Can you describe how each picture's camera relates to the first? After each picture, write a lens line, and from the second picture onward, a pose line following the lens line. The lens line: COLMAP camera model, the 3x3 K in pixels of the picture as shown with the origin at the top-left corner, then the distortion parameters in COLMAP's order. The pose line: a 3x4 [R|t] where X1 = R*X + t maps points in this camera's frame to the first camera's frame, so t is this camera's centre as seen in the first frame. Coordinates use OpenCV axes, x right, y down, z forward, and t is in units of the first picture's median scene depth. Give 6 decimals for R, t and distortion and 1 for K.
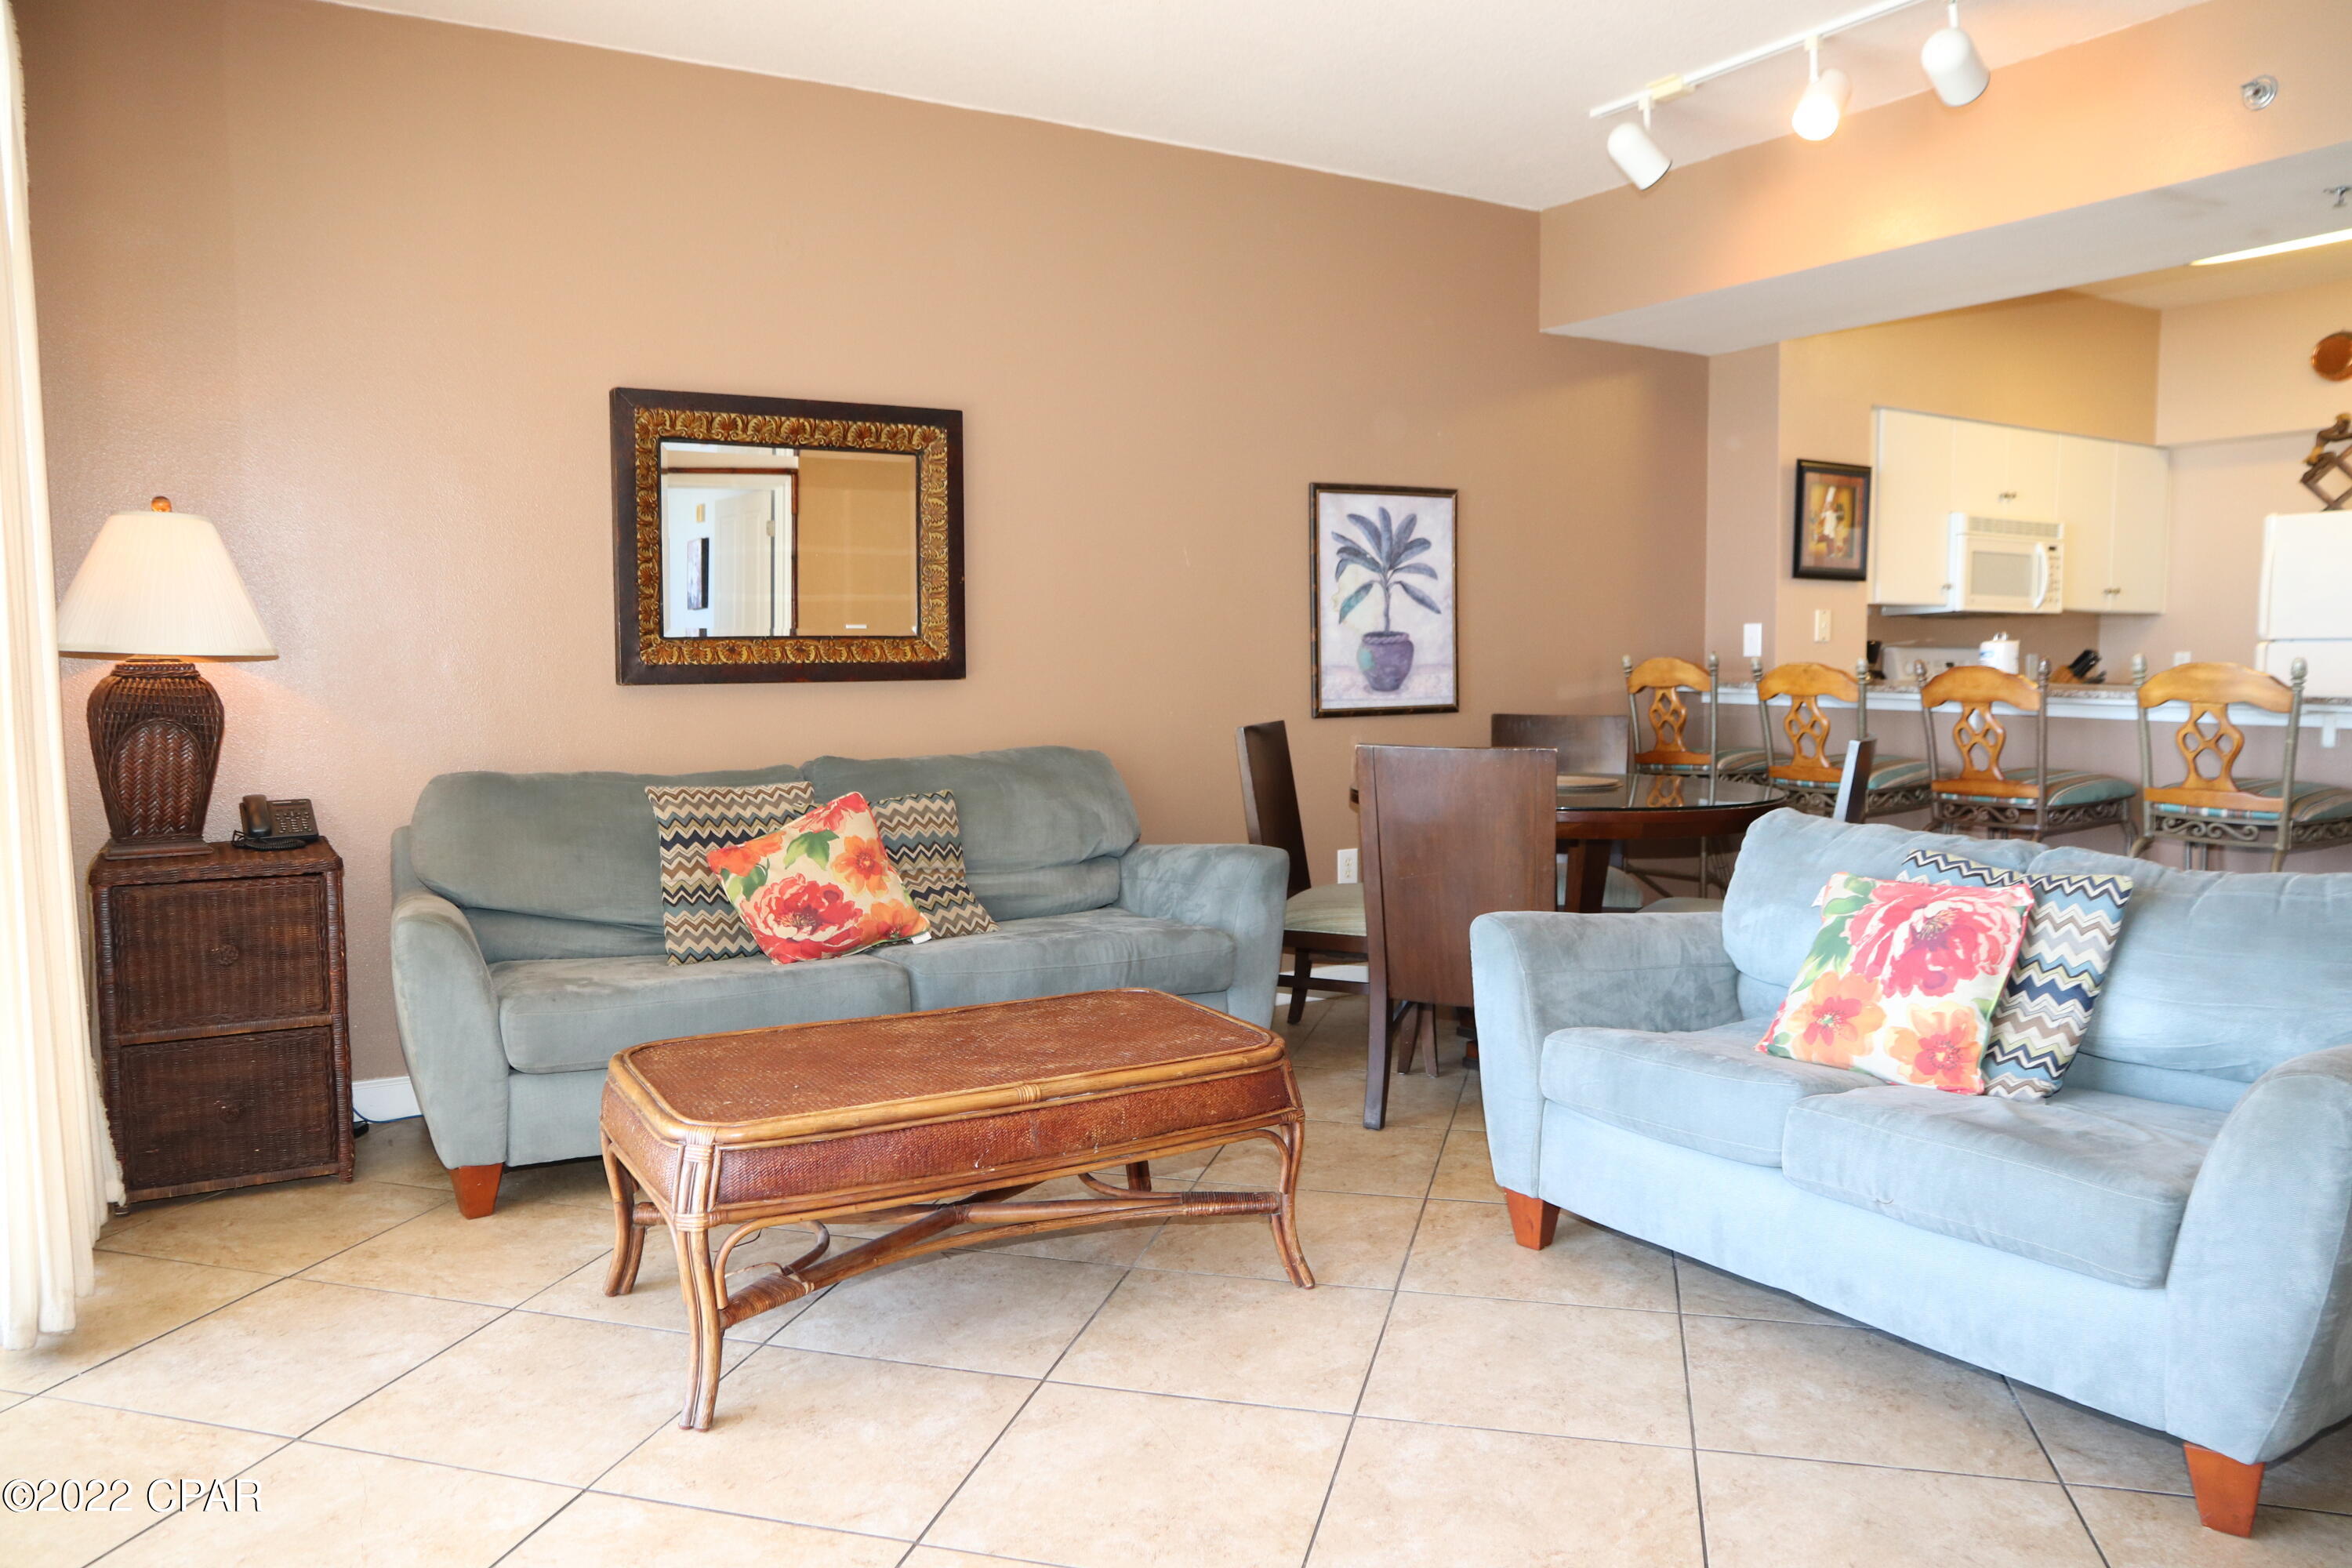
lens RADIAL K [[1612.9, 0, 1207.5], [0, 1612.9, 782.8], [0, 0, 1]] dist [-0.111784, 0.082443]
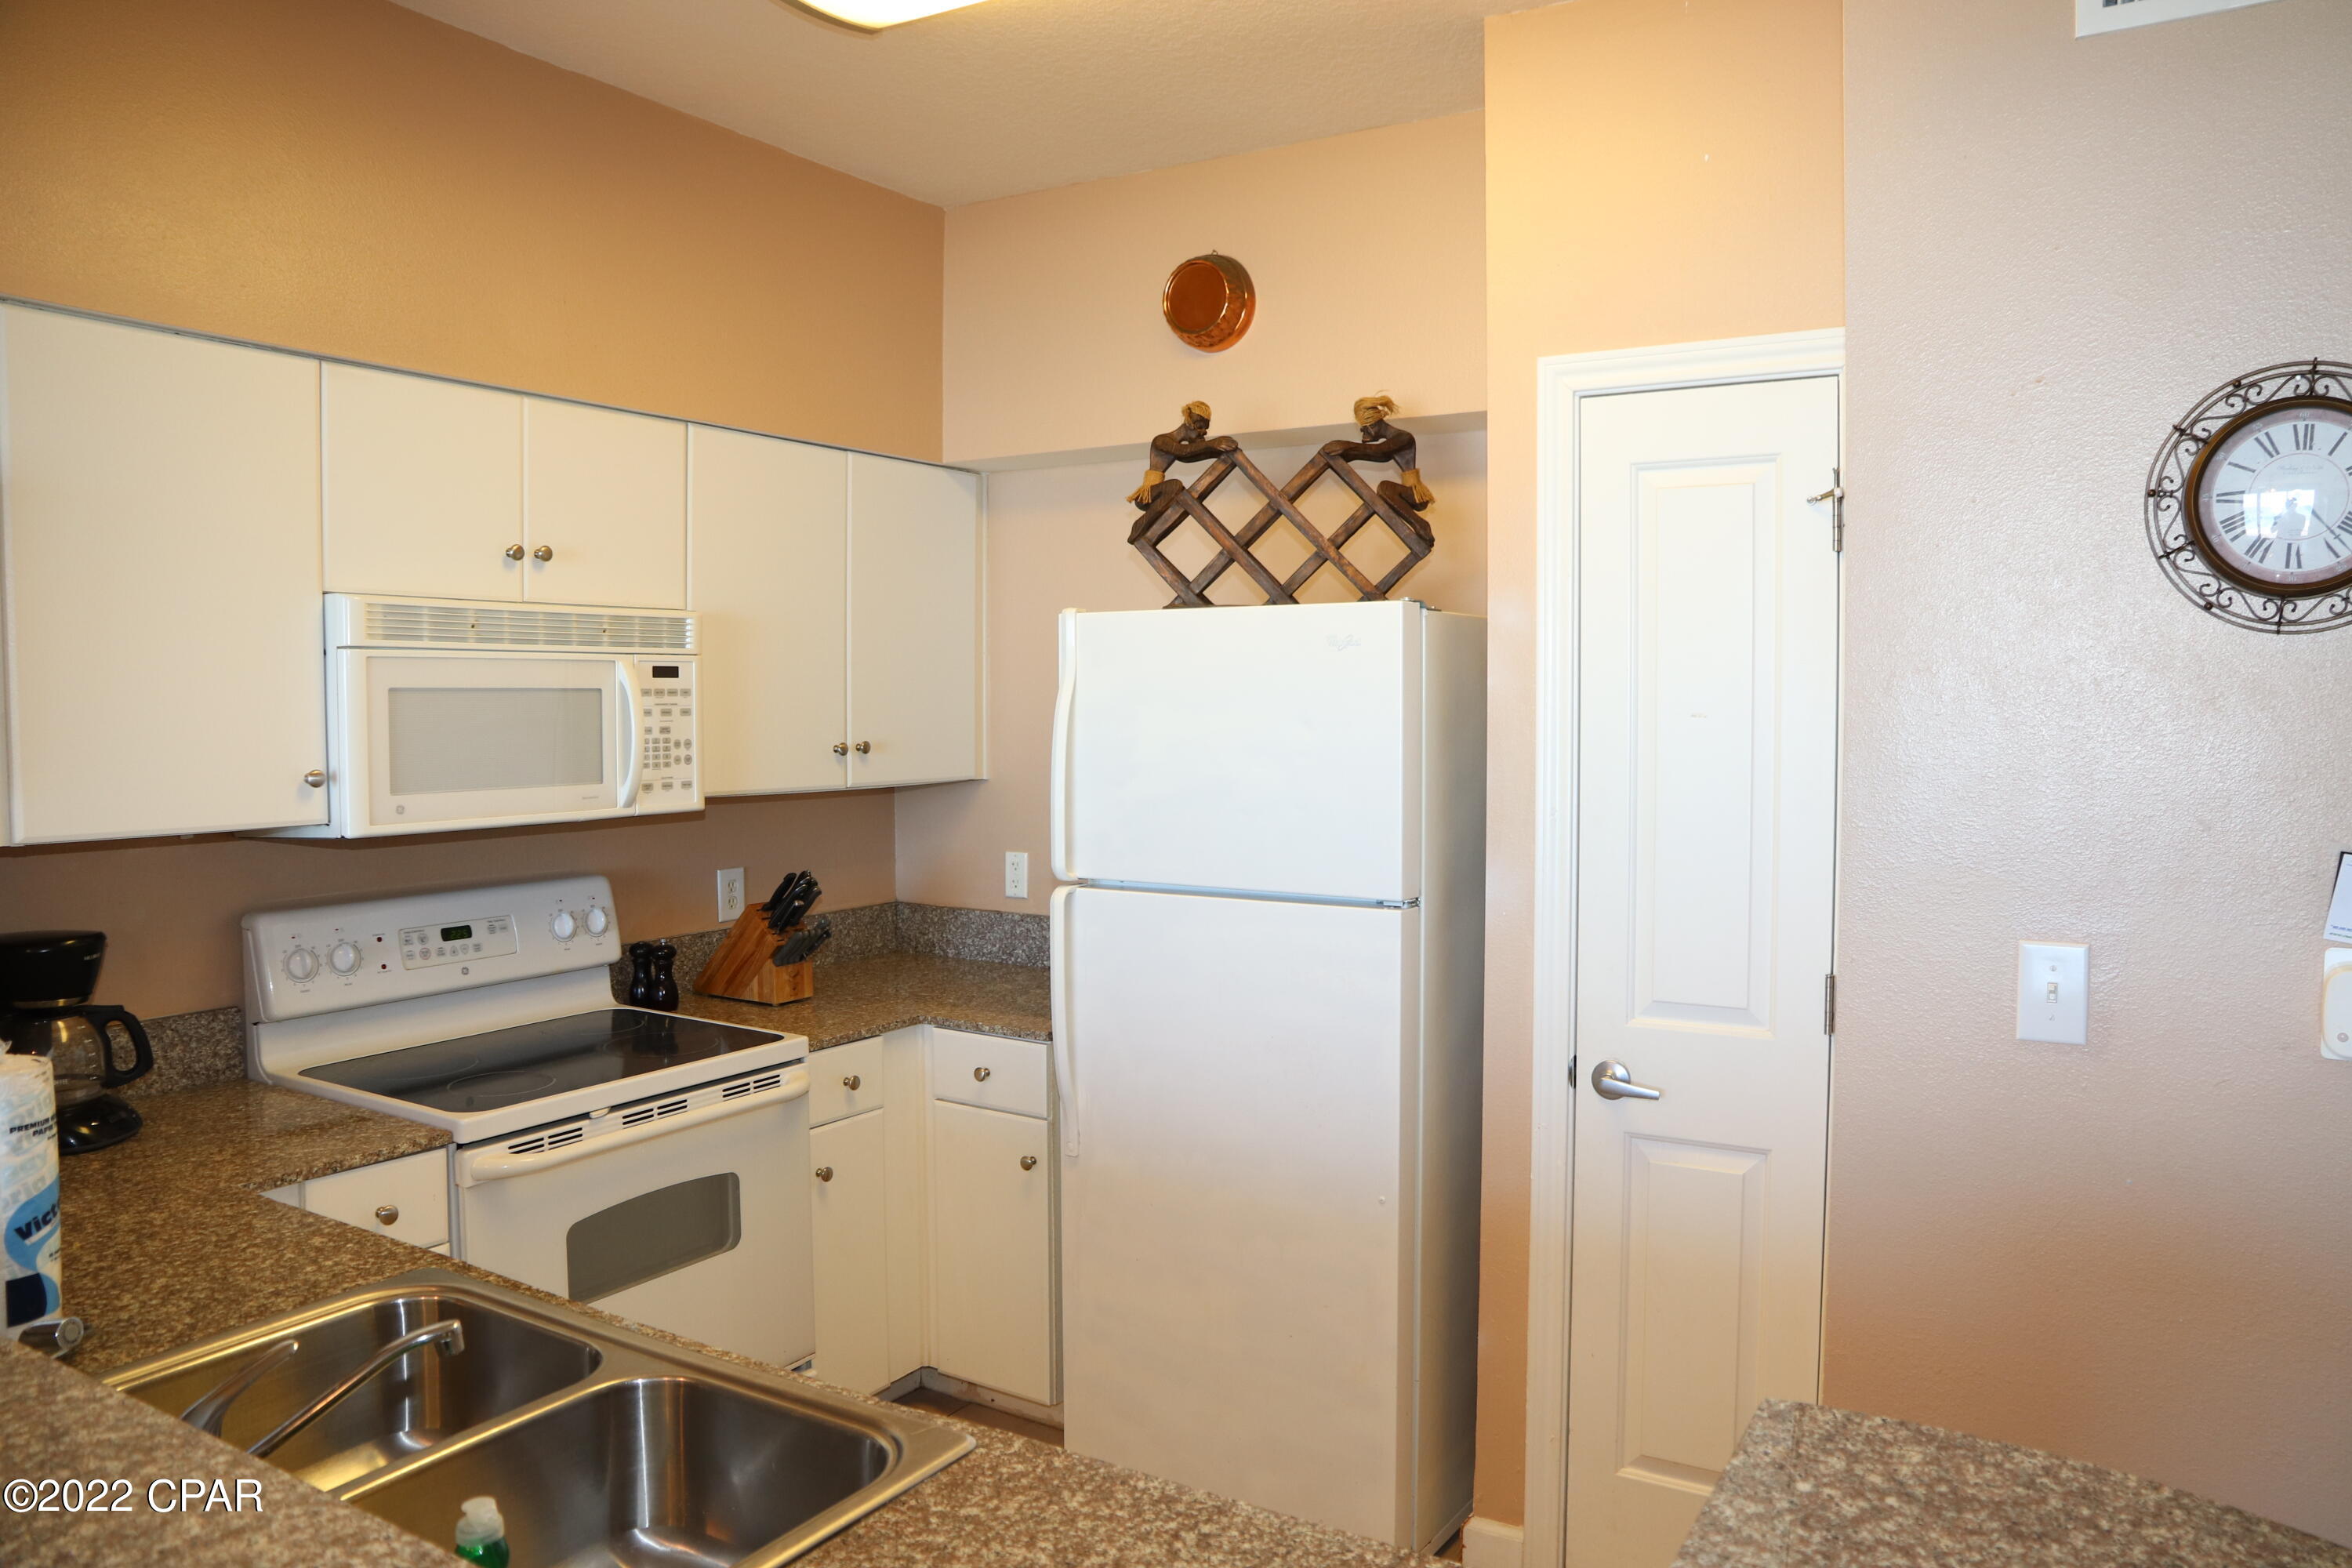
lens RADIAL K [[1612.9, 0, 1207.5], [0, 1612.9, 782.8], [0, 0, 1]] dist [-0.111784, 0.082443]
pose [[0.886127, -0.025472, 0.462743, 0.546877], [0.036428, 0.999227, -0.014755, -0.123607], [-0.462009, 0.029932, 0.886370, 0.613787]]
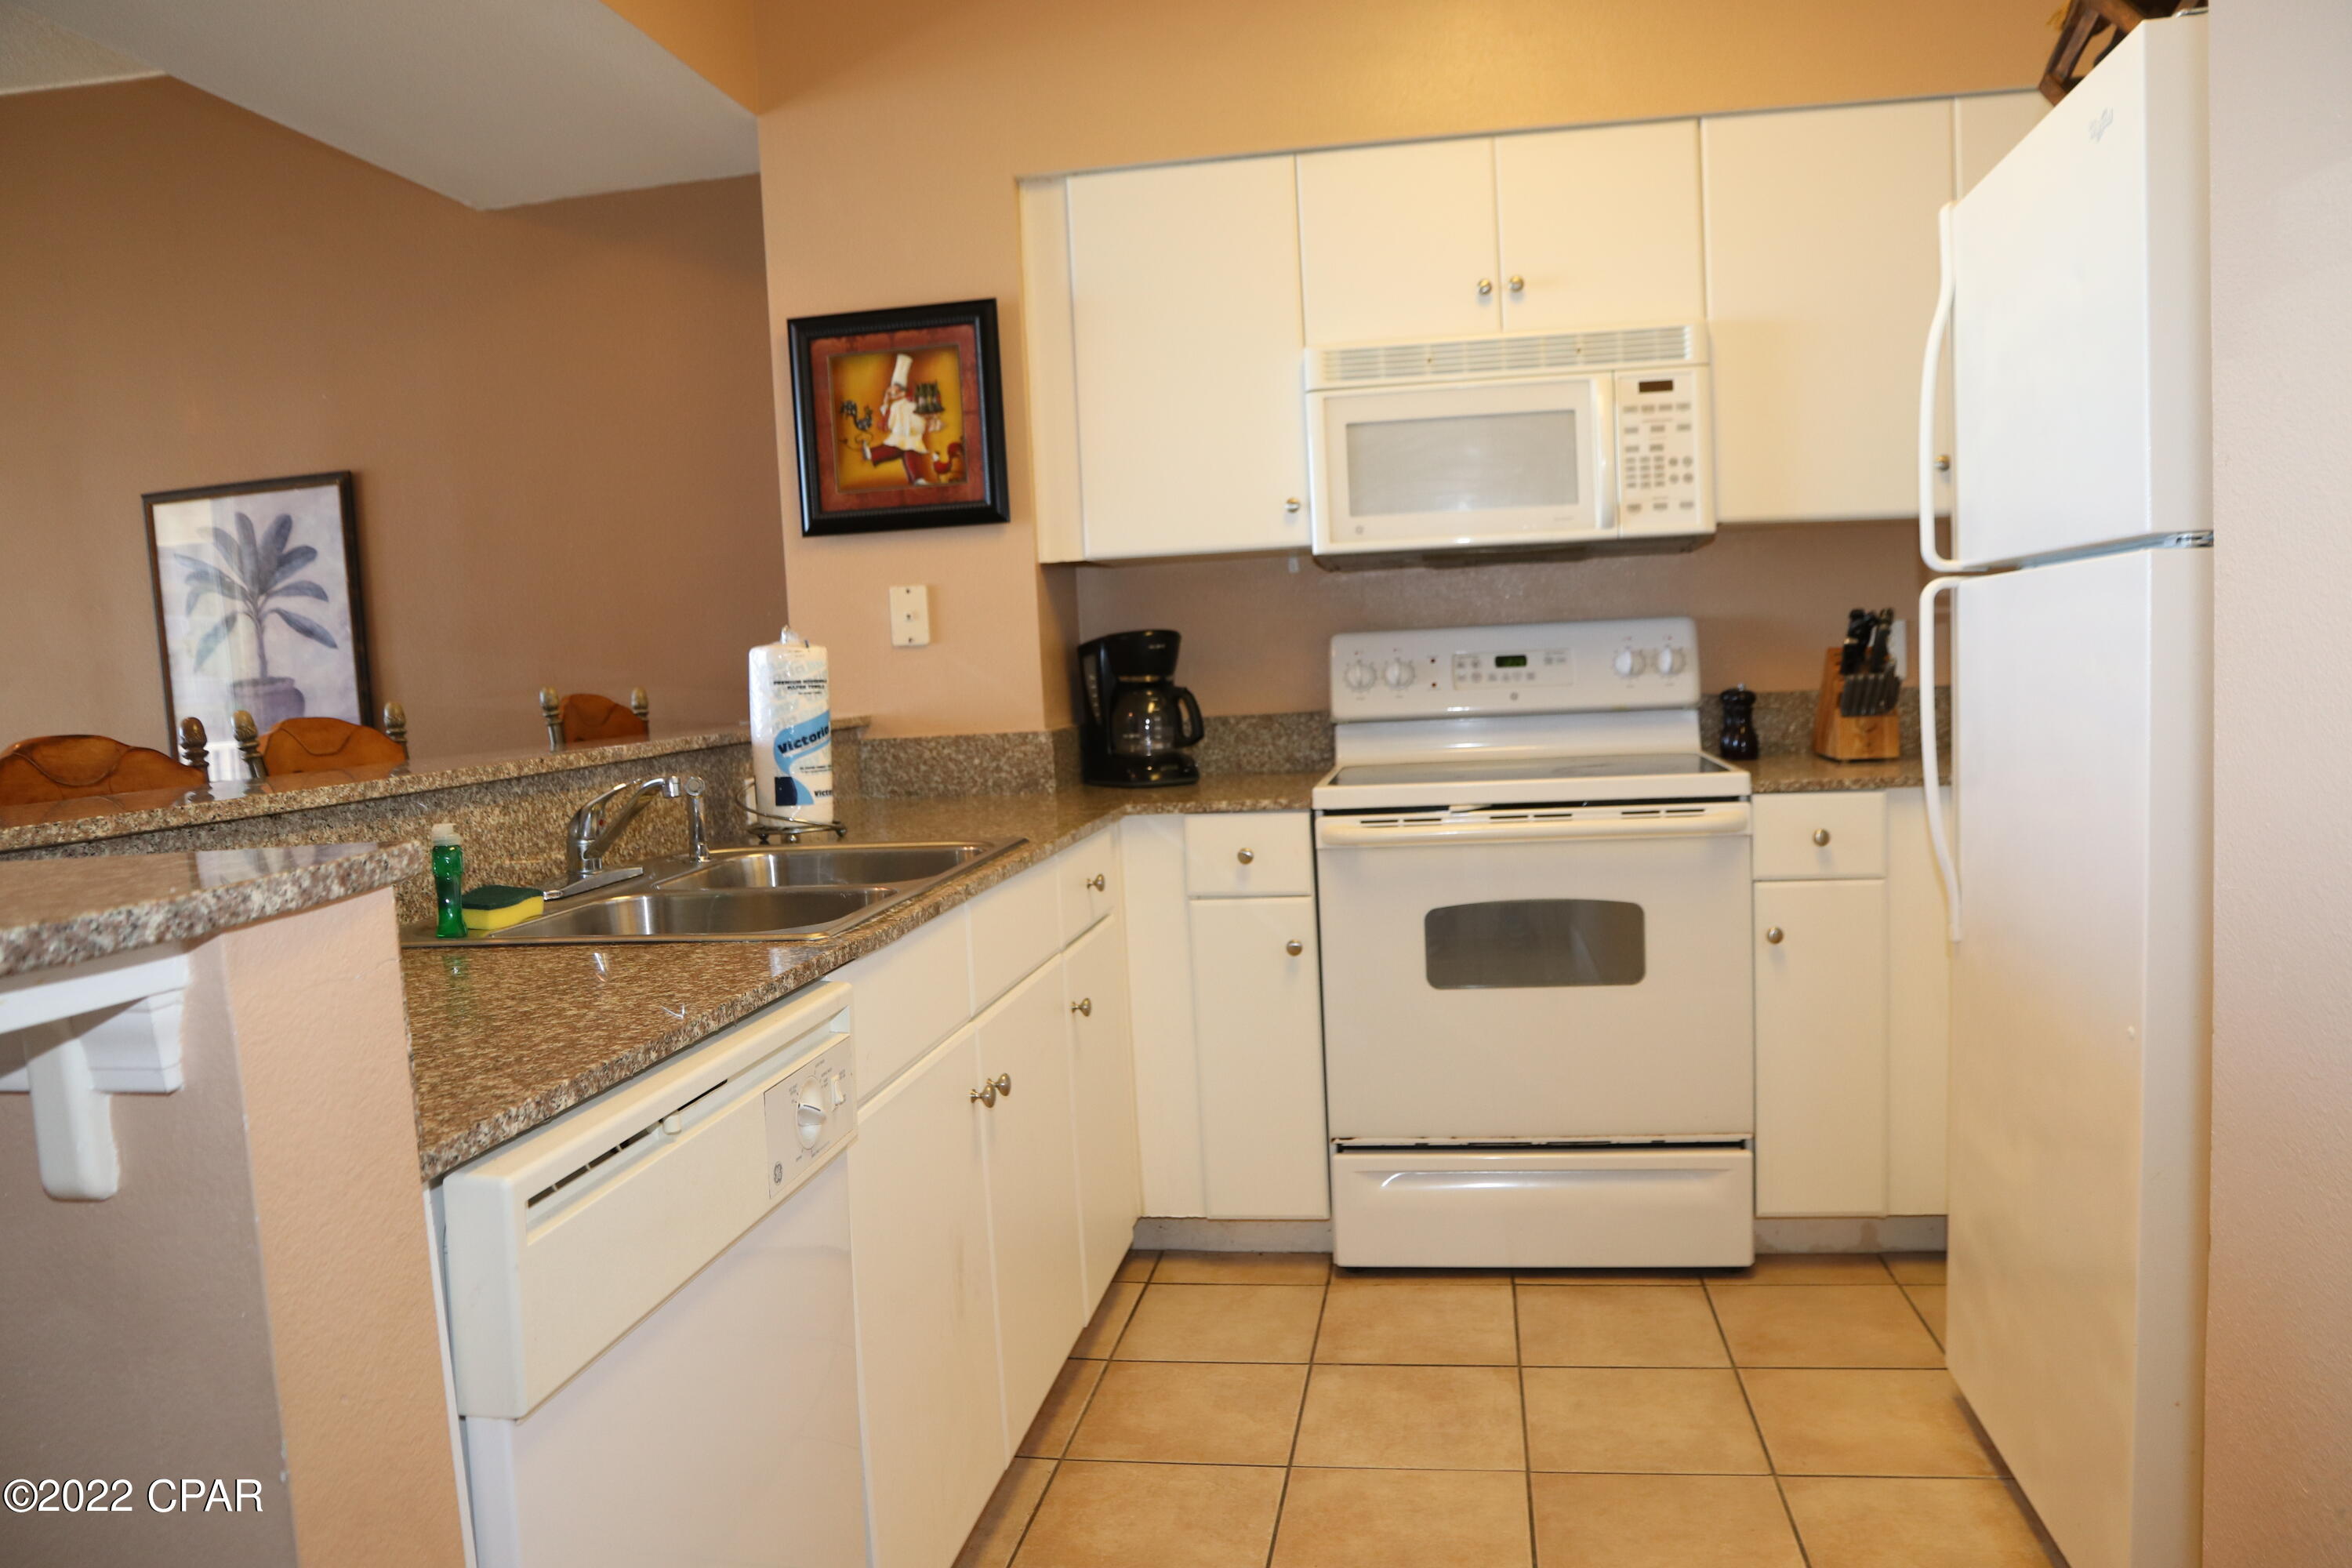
lens RADIAL K [[1612.9, 0, 1207.5], [0, 1612.9, 782.8], [0, 0, 1]] dist [-0.111784, 0.082443]
pose [[0.765409, 0.011896, -0.643434, 0.859354], [-0.001191, 0.999854, 0.017069, -0.055538], [0.643543, -0.012299, 0.765311, 0.688182]]
